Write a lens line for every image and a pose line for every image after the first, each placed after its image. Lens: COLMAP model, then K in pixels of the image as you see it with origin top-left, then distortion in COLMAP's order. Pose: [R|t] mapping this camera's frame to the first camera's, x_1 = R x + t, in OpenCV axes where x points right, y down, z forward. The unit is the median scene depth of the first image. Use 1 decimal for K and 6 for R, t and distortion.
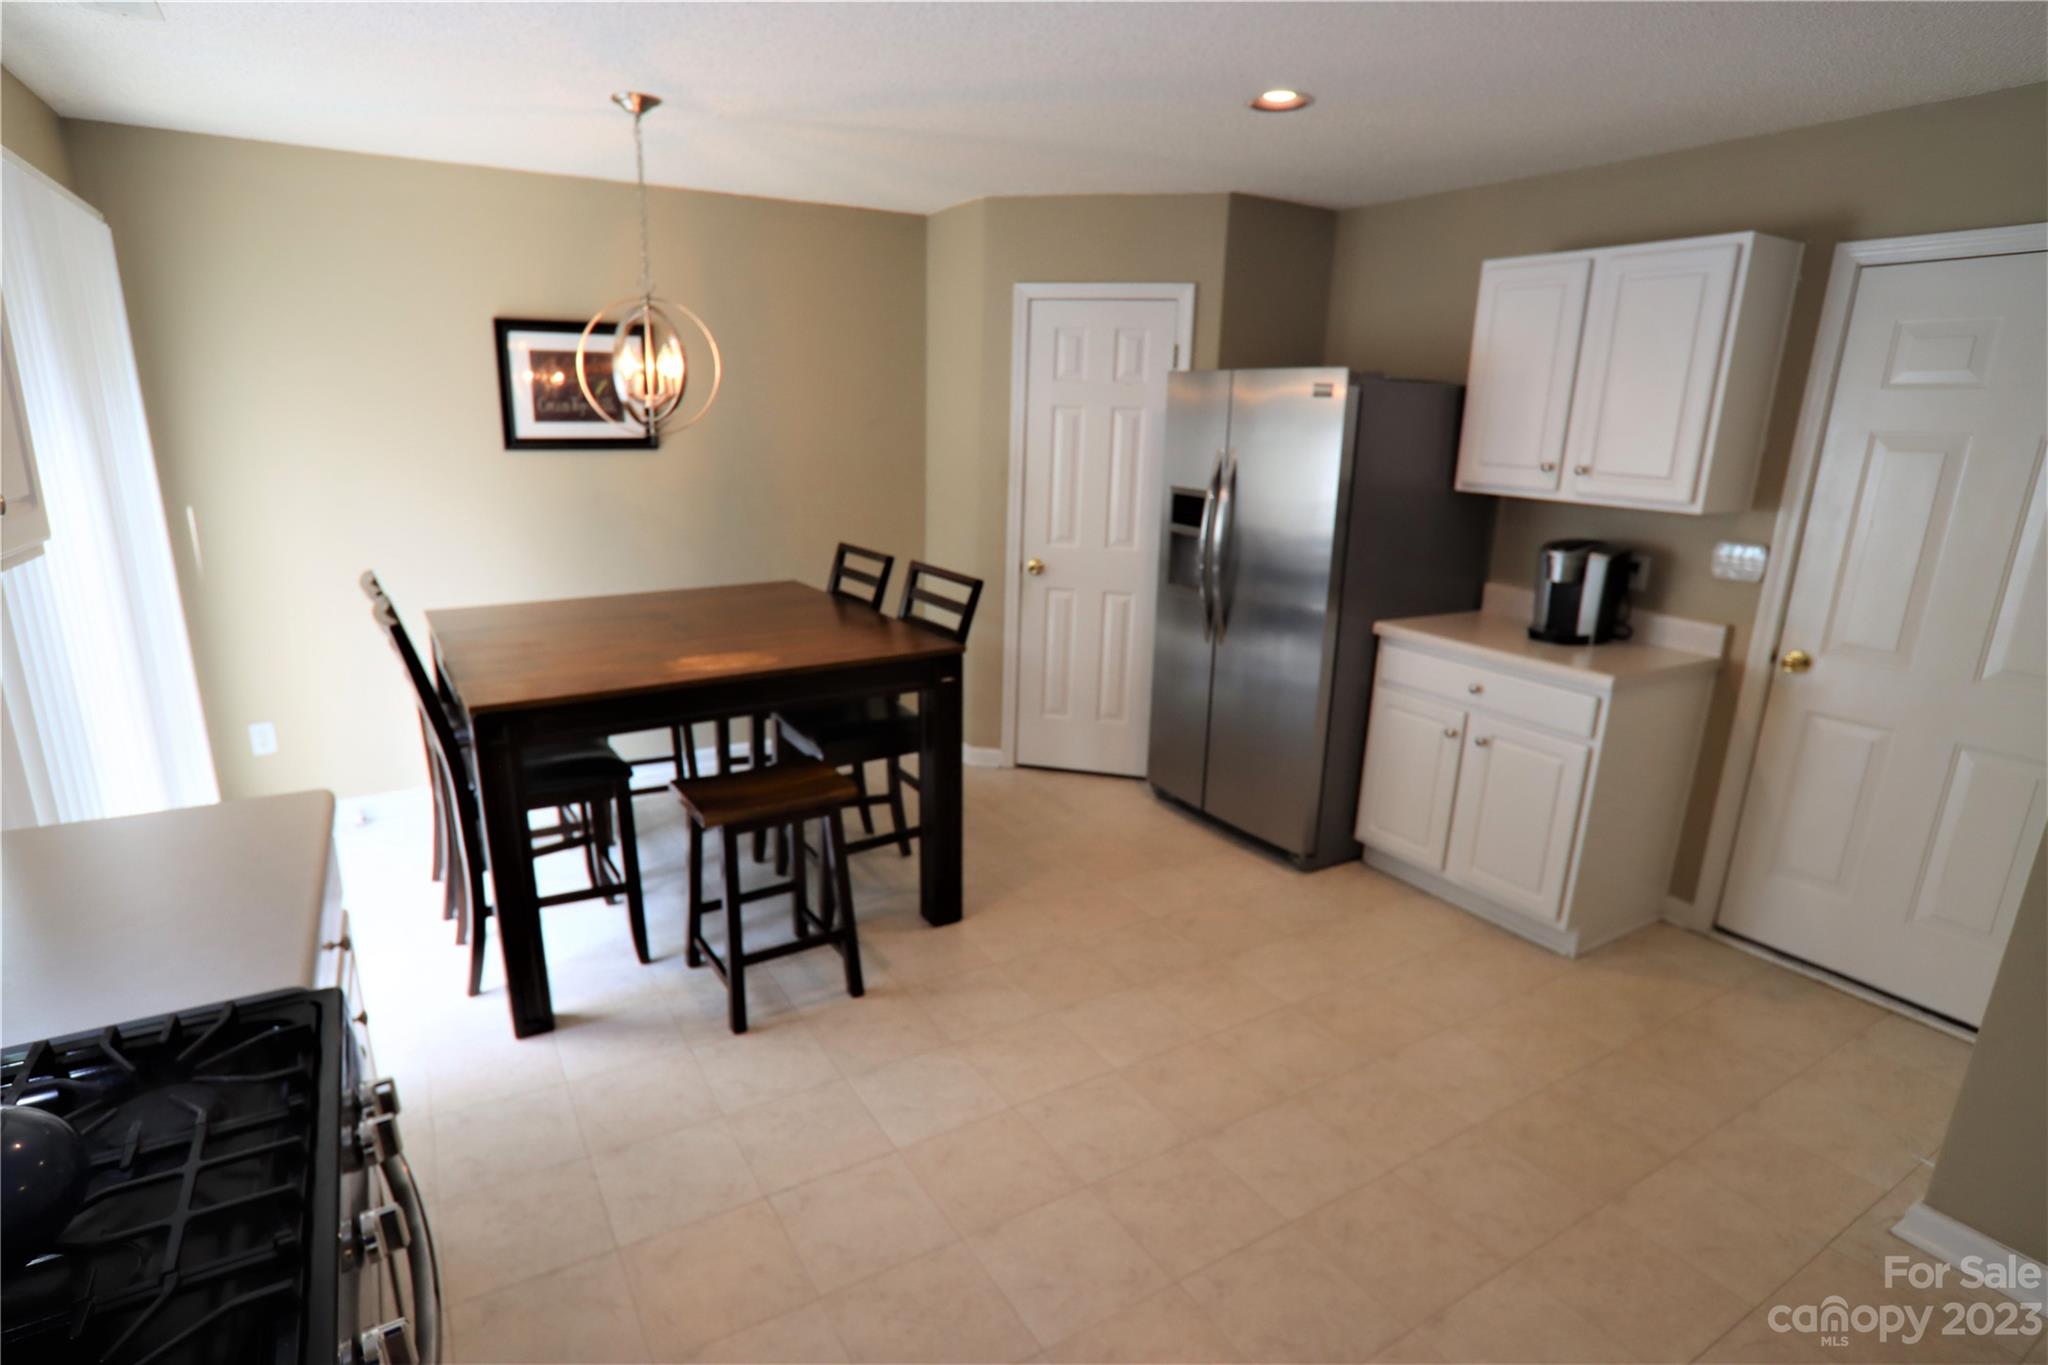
lens RADIAL K [[1042.2, 0, 1004.2], [0, 1042.2, 697.3], [0, 0, 1]] dist [-0.075109, 0.034298]
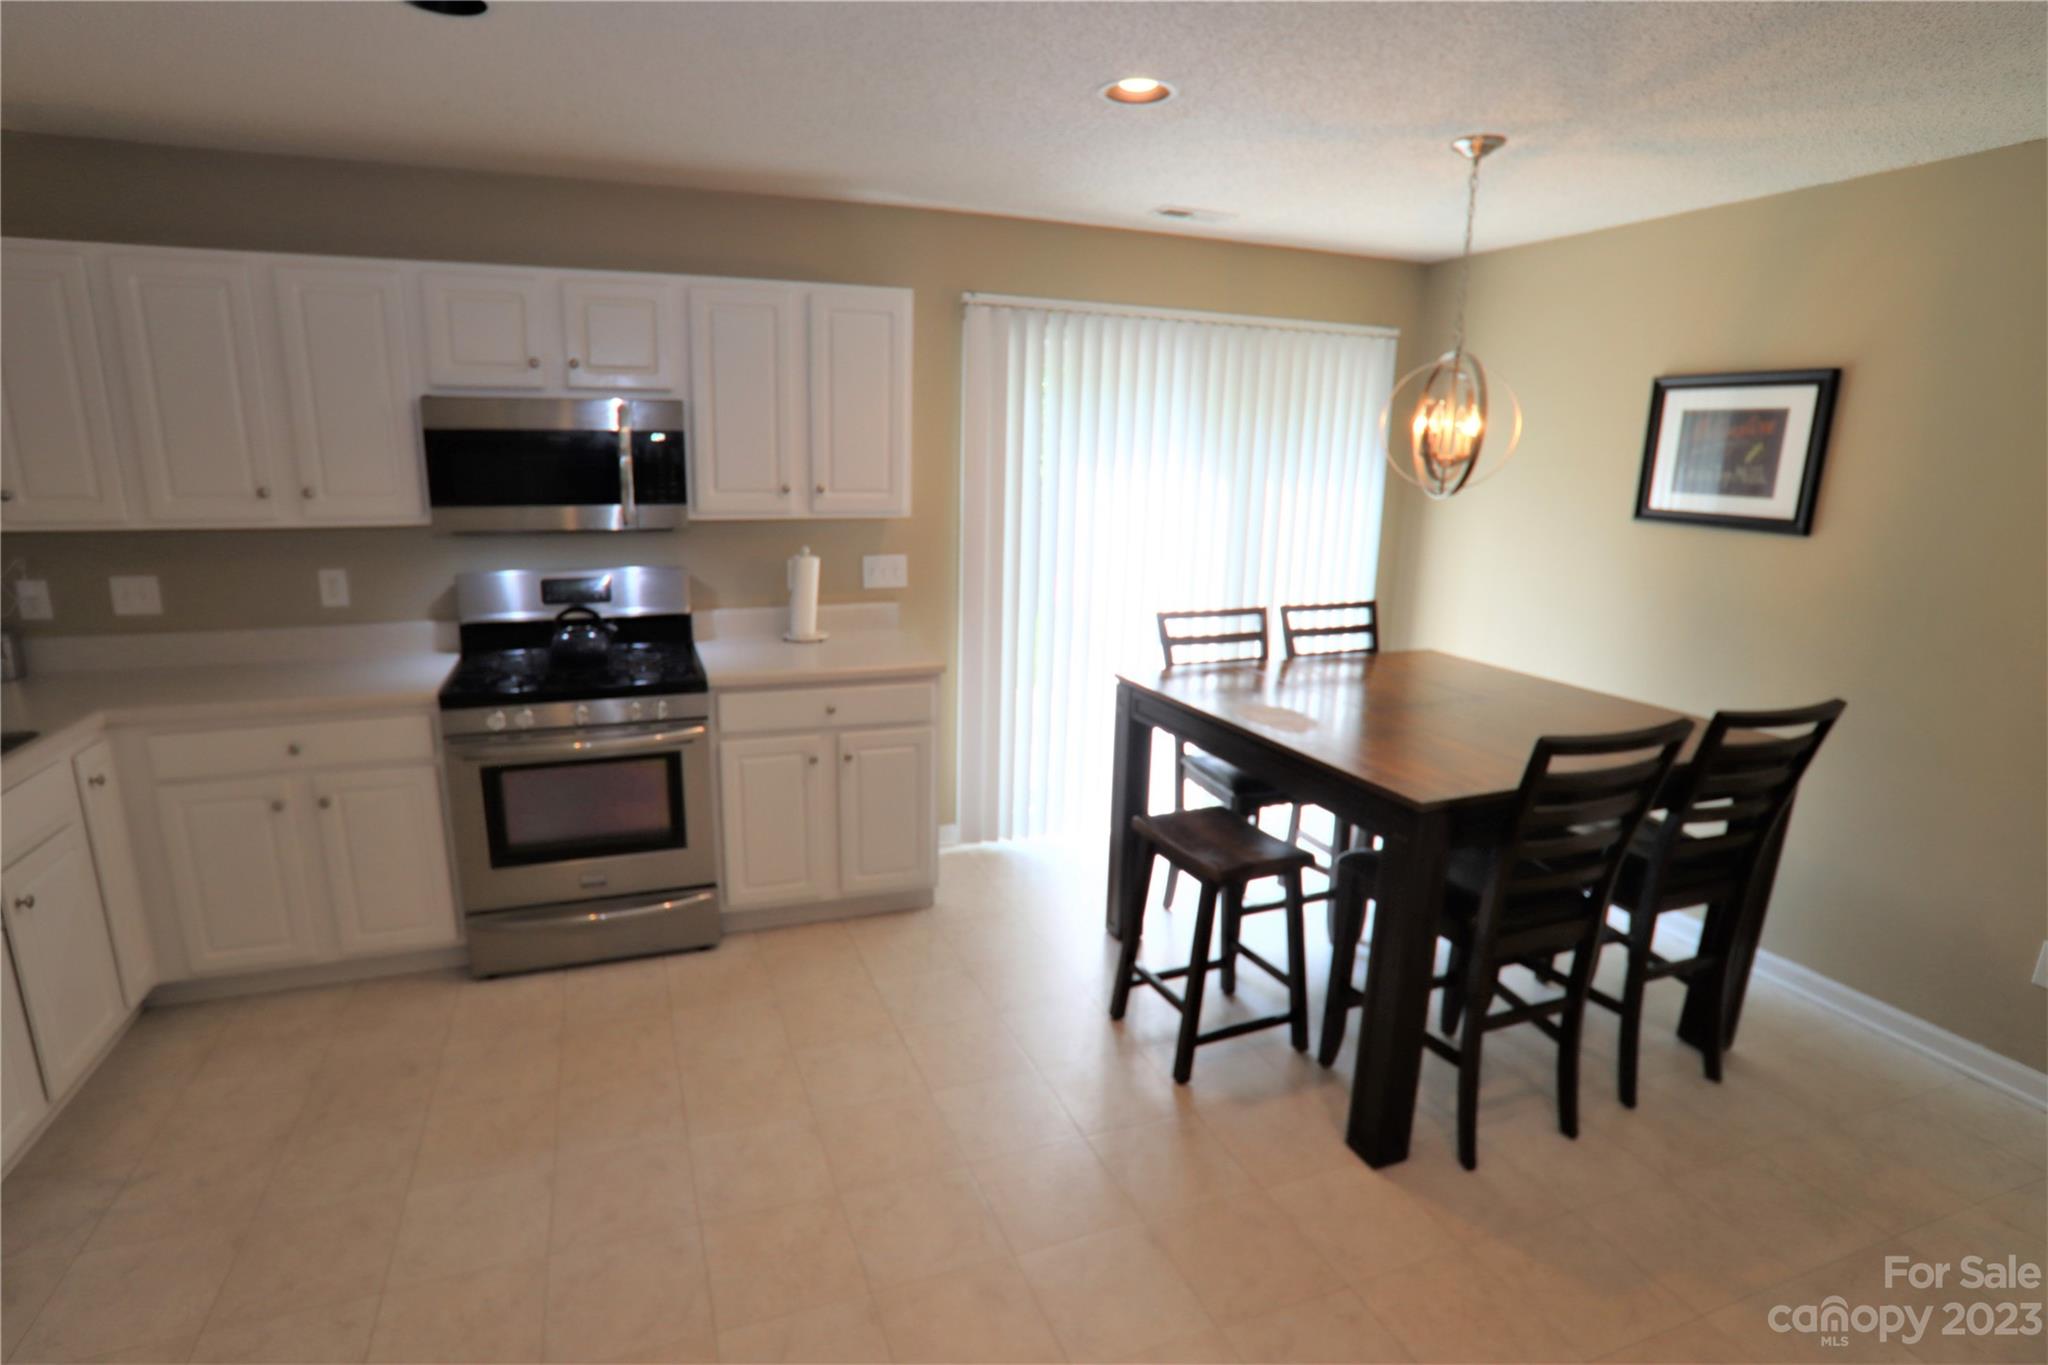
lens RADIAL K [[1042.2, 0, 1004.2], [0, 1042.2, 697.3], [0, 0, 1]] dist [-0.075109, 0.034298]
pose [[-0.182697, 0.210046, -0.960470, 0.552920], [-0.286363, 0.923187, 0.256363, -0.175999], [0.940541, 0.321880, -0.108514, 0.653234]]
